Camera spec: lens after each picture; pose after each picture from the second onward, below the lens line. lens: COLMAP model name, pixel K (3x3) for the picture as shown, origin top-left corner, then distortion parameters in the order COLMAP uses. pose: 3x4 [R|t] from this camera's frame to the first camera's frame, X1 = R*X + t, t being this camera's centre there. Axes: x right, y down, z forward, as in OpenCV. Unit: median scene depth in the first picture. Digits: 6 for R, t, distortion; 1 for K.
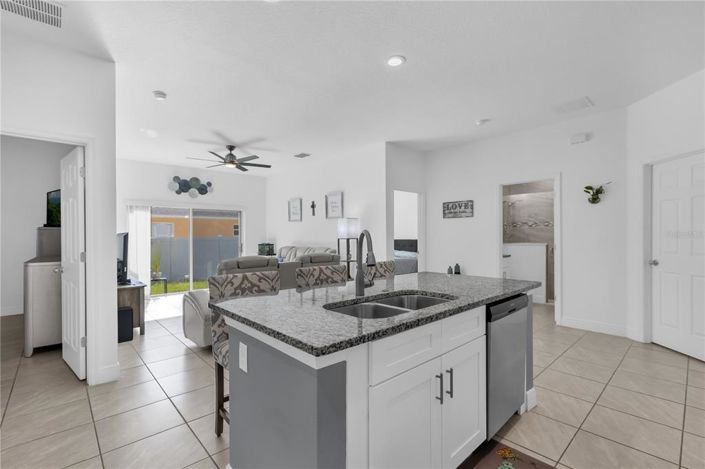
lens RADIAL K [[315.5, 0, 353.8], [0, 315.5, 236.5], [0, 0, 1]] dist [0.001766, -0.000296]
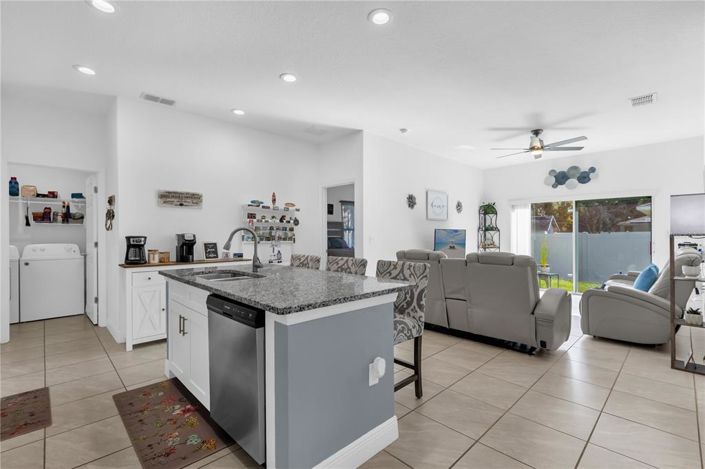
lens RADIAL K [[315.5, 0, 357.1], [0, 315.5, 234.2], [0, 0, 1]] dist [0.001766, -0.000296]
pose [[0.027131, 0.004589, -0.999621, 0.383126], [0.000351, 0.999989, 0.004600, 0.001883], [0.999632, -0.000476, 0.027130, 0.368836]]
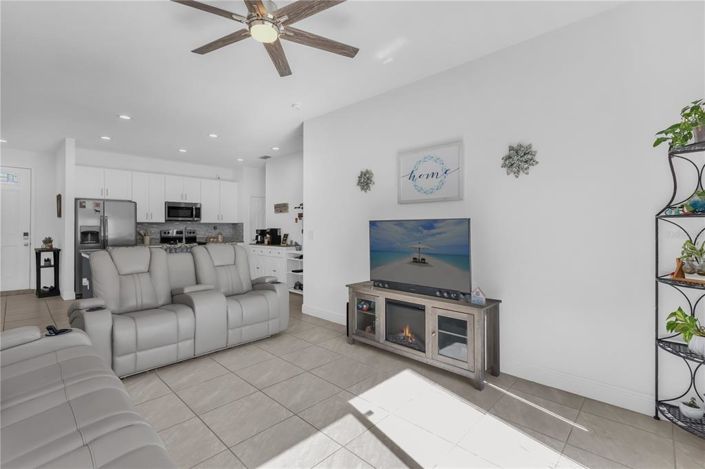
lens RADIAL K [[315.5, 0, 362.2], [0, 315.5, 228.3], [0, 0, 1]] dist [0.001766, -0.000296]
pose [[-0.995904, 0.008544, -0.090017, -0.371902], [0.008255, 0.999960, 0.003583, 0.002601], [0.090044, 0.002825, -0.995934, 1.082314]]
